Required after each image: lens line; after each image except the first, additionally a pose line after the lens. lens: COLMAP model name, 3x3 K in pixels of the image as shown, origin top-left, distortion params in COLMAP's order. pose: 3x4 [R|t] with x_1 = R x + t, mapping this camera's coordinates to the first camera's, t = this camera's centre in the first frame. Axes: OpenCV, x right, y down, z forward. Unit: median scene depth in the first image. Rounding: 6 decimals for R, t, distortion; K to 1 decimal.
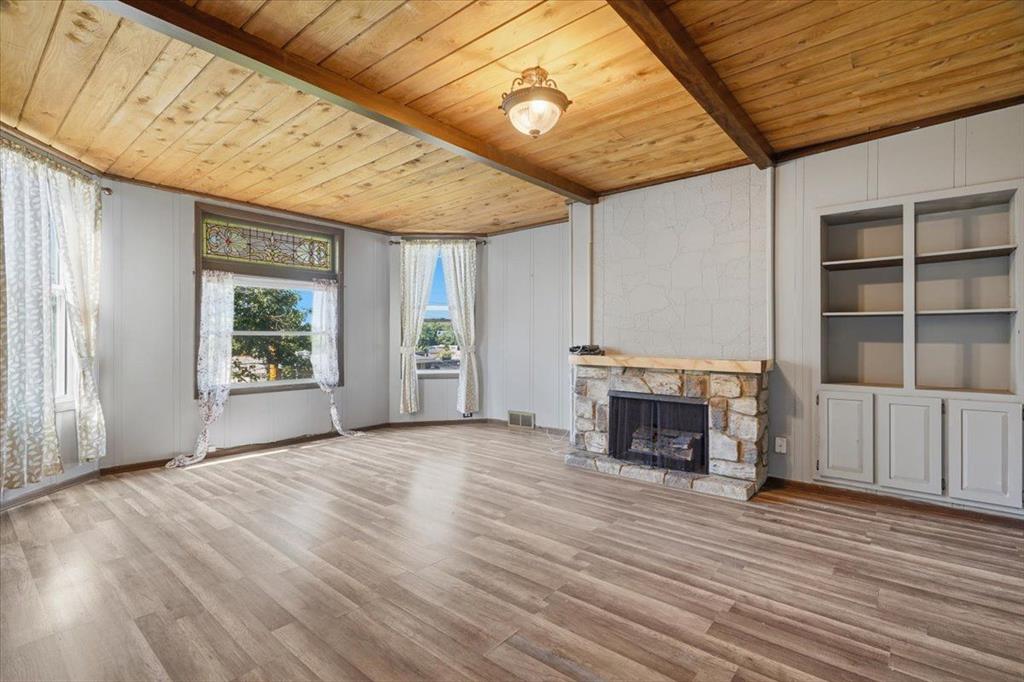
lens RADIAL K [[477.4, 0, 505.0], [0, 477.4, 340.2], [0, 0, 1]] dist [-0.001349, -0.000241]
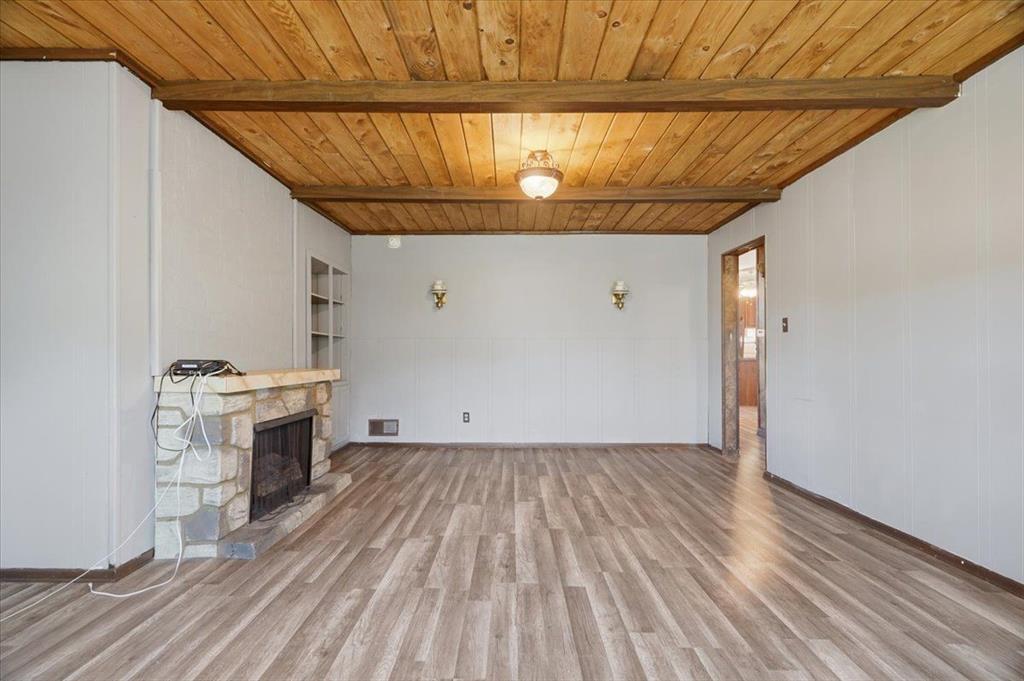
lens RADIAL K [[477.4, 0, 503.2], [0, 477.4, 345.6], [0, 0, 1]] dist [-0.001349, -0.000241]
pose [[-0.642836, 0.011796, 0.765913, -0.716886], [-0.000006, 0.999881, -0.015405, 0.002141], [-0.766004, -0.009908, -0.642760, 1.547107]]
